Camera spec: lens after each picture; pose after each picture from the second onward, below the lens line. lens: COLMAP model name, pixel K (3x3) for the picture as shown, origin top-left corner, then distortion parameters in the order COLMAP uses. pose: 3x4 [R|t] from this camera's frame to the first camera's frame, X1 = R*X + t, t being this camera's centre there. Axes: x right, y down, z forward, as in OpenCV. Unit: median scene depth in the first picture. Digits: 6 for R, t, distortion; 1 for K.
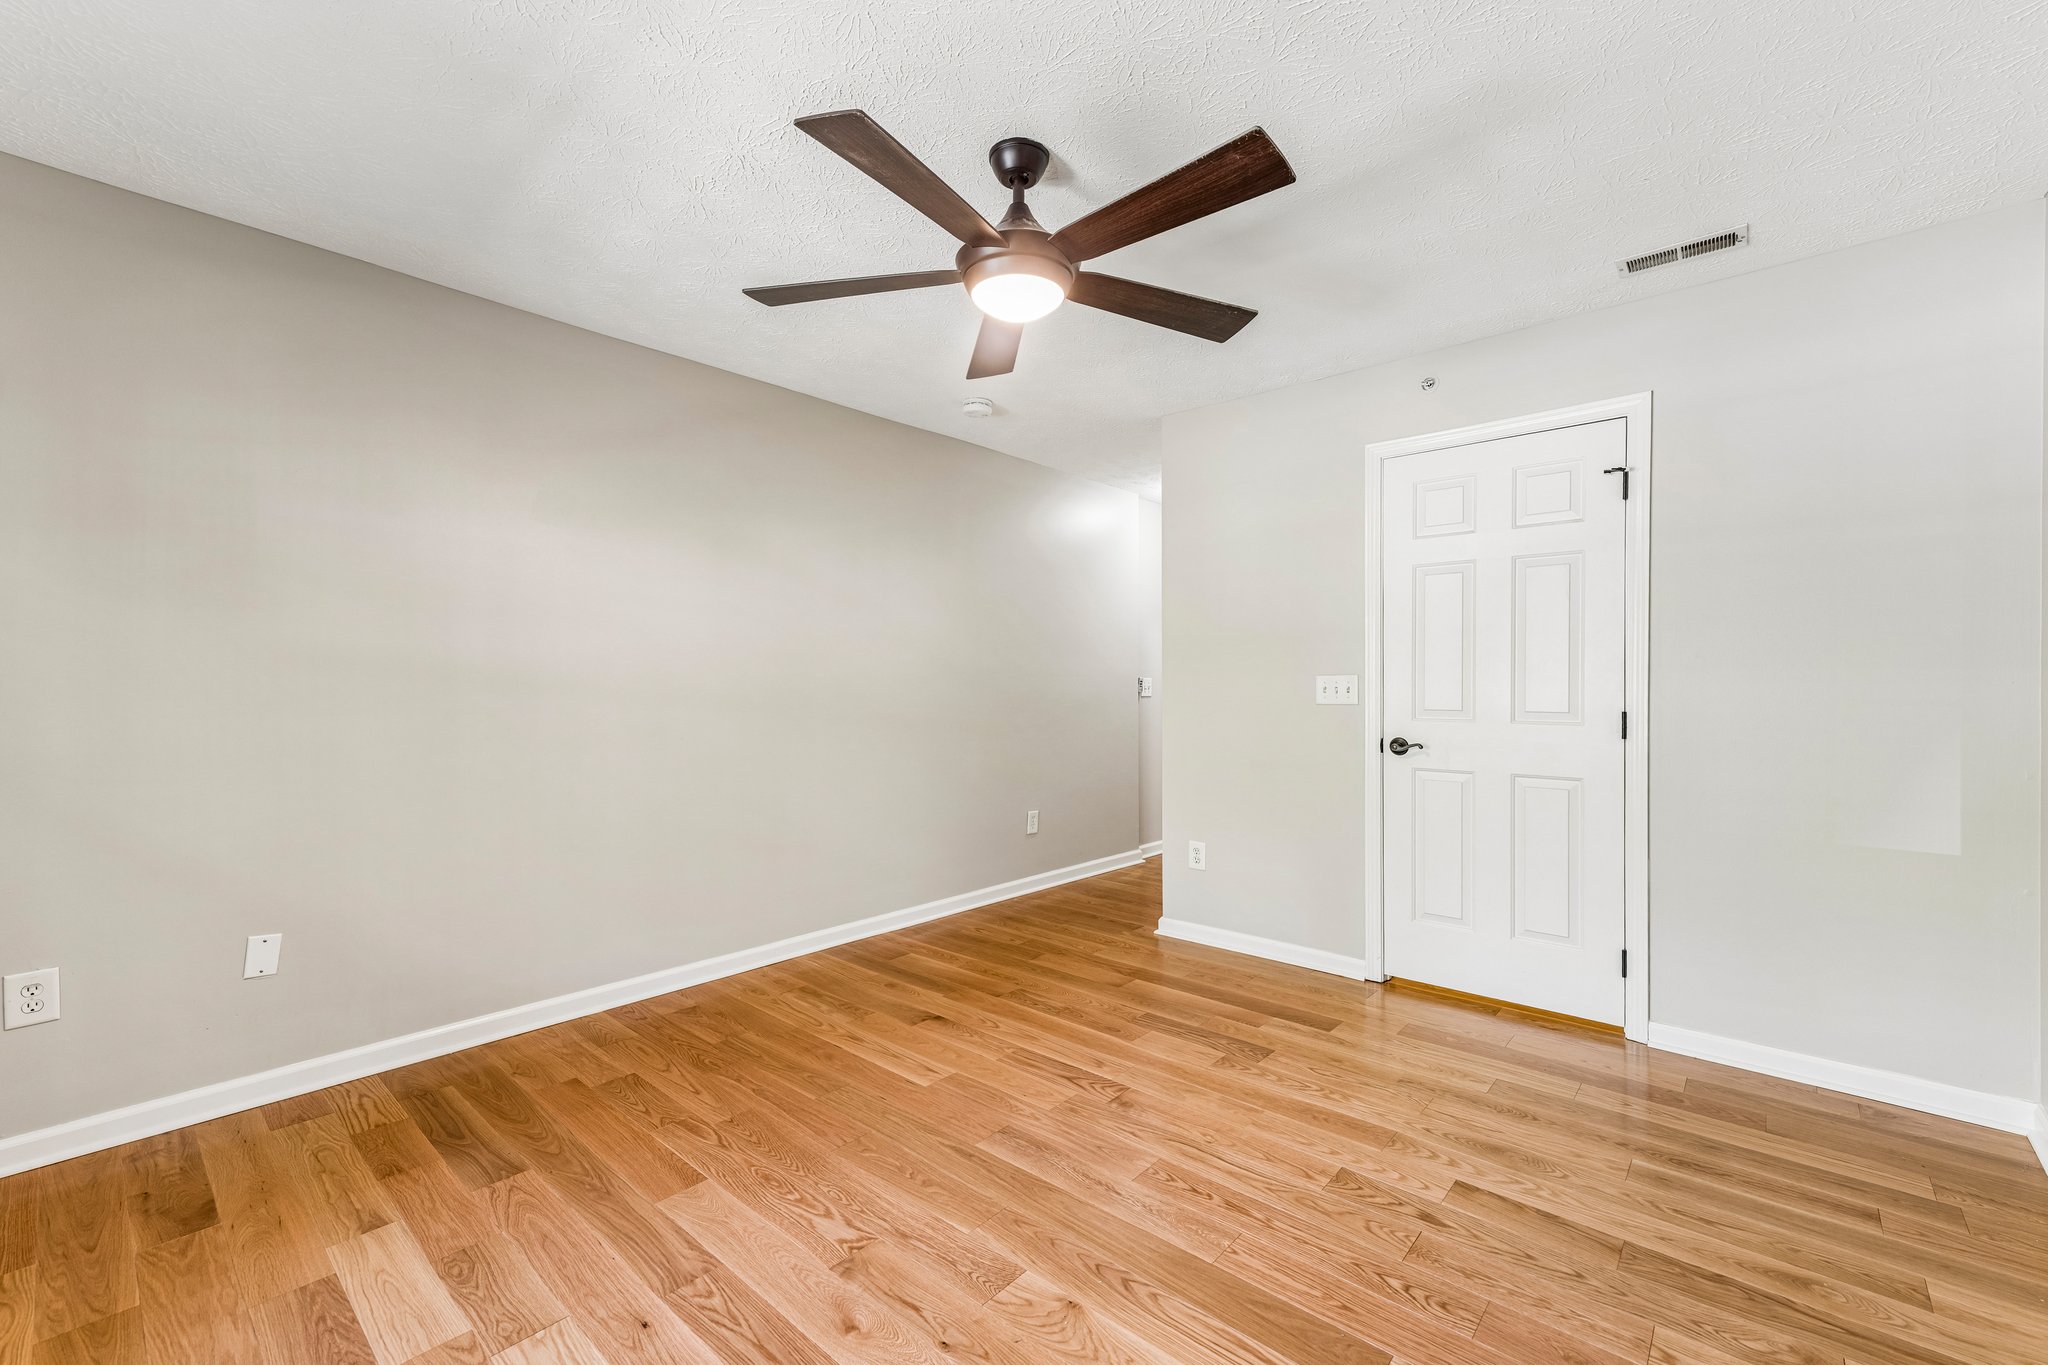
lens RADIAL K [[866.9, 0, 1024.0], [0, 866.9, 682.5], [0, 0, 1]] dist [0.013698, 0.000228]
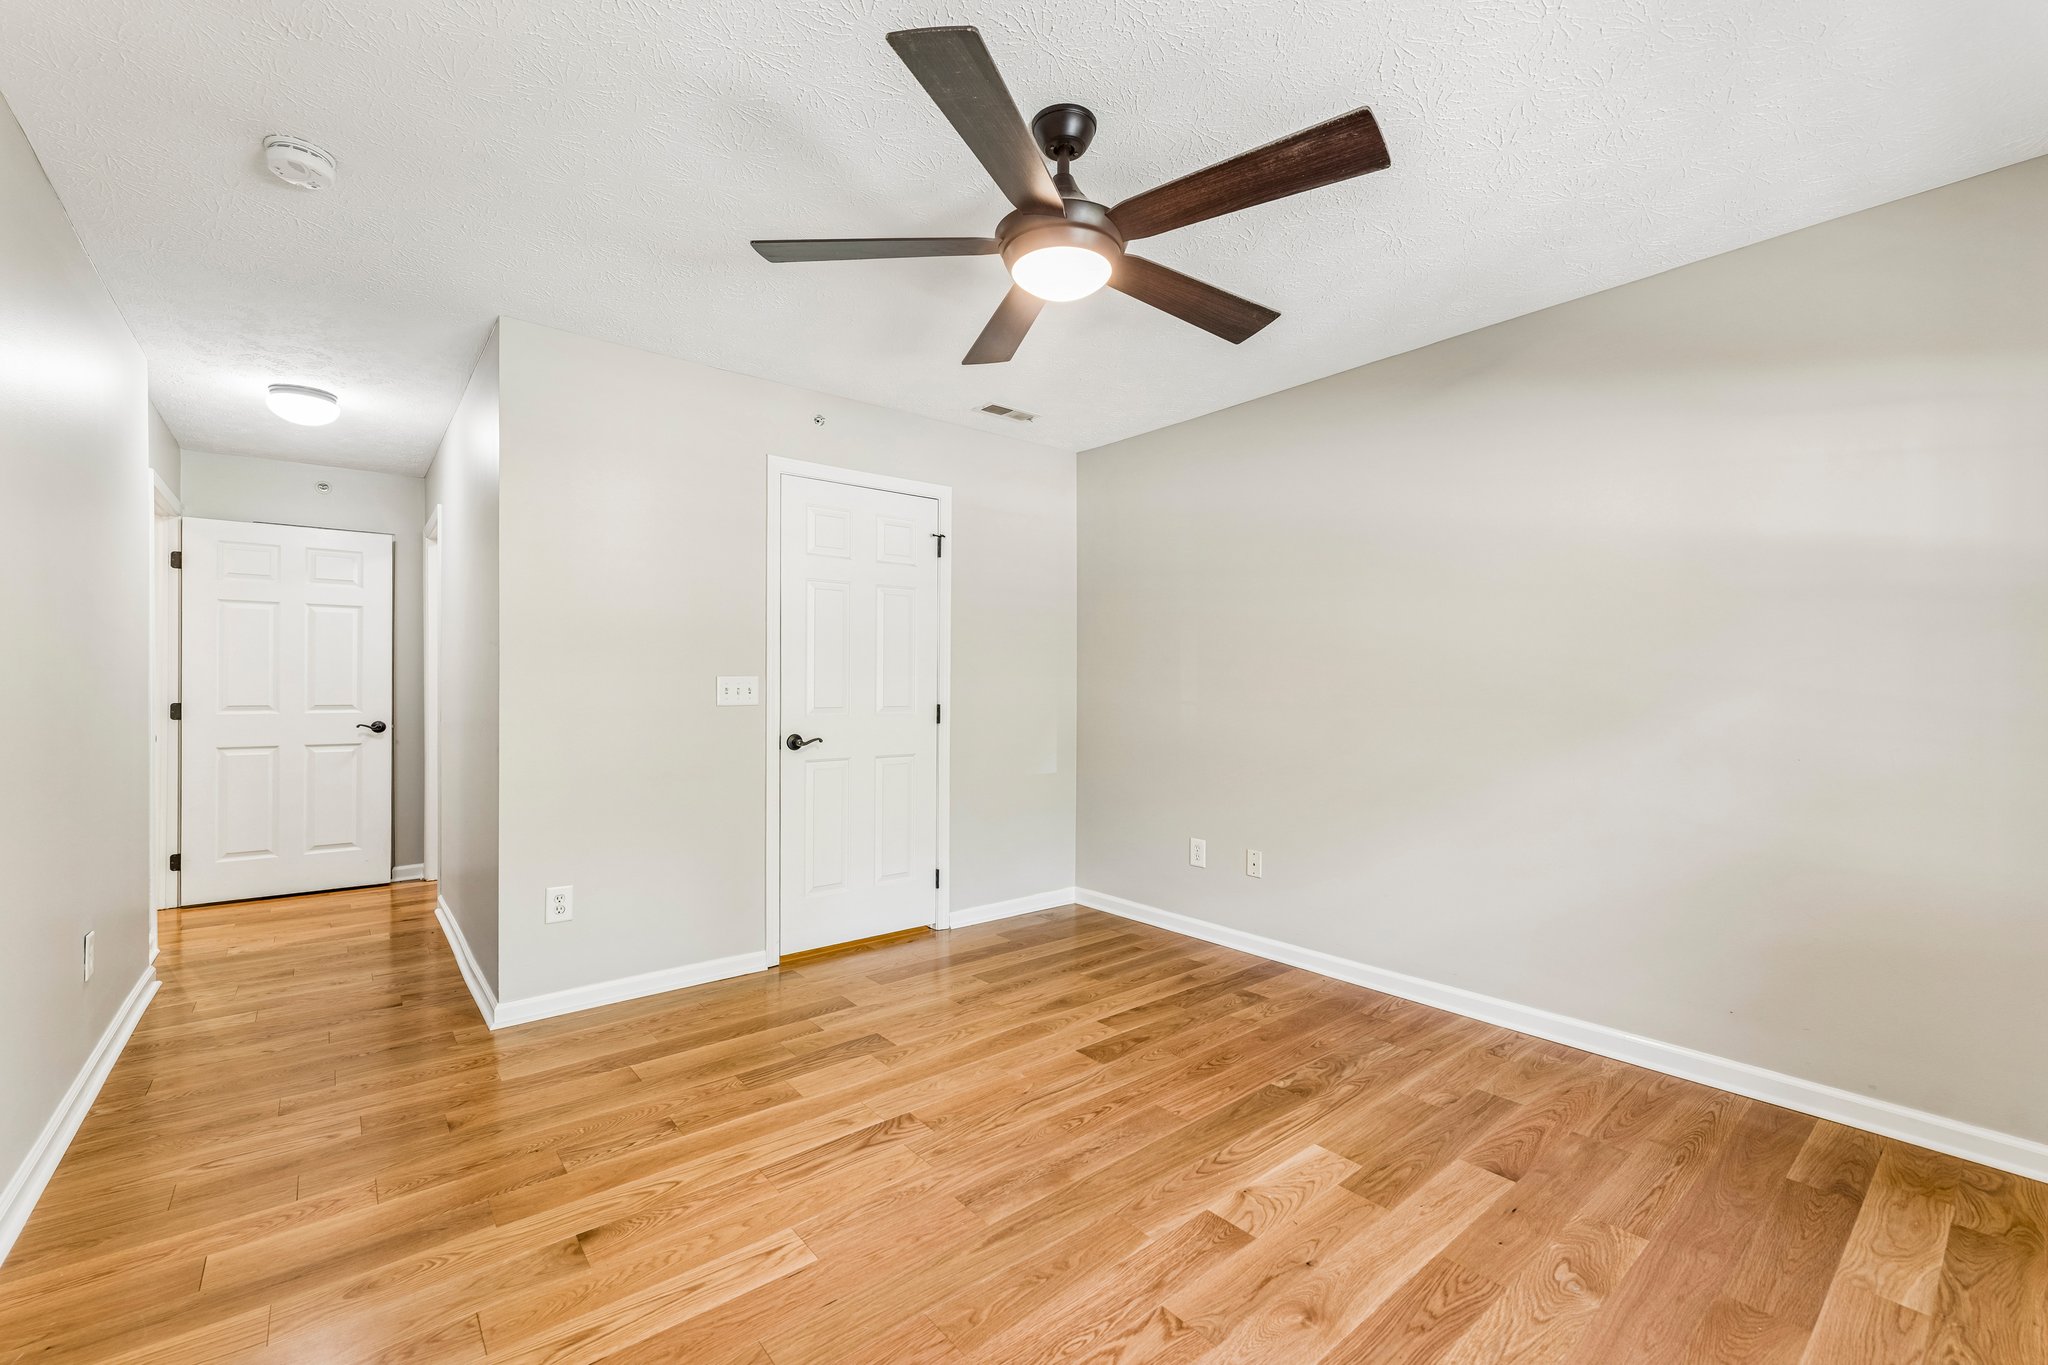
lens RADIAL K [[846.3, 0, 1018.8], [0, 846.3, 688.1], [0, 0, 1]] dist [0.002031, 0.000046]
pose [[0.161789, -0.003986, 0.986817, -0.699983], [-0.003544, 0.999983, 0.004620, -0.000388], [-0.986819, -0.004244, 0.161772, 0.673374]]
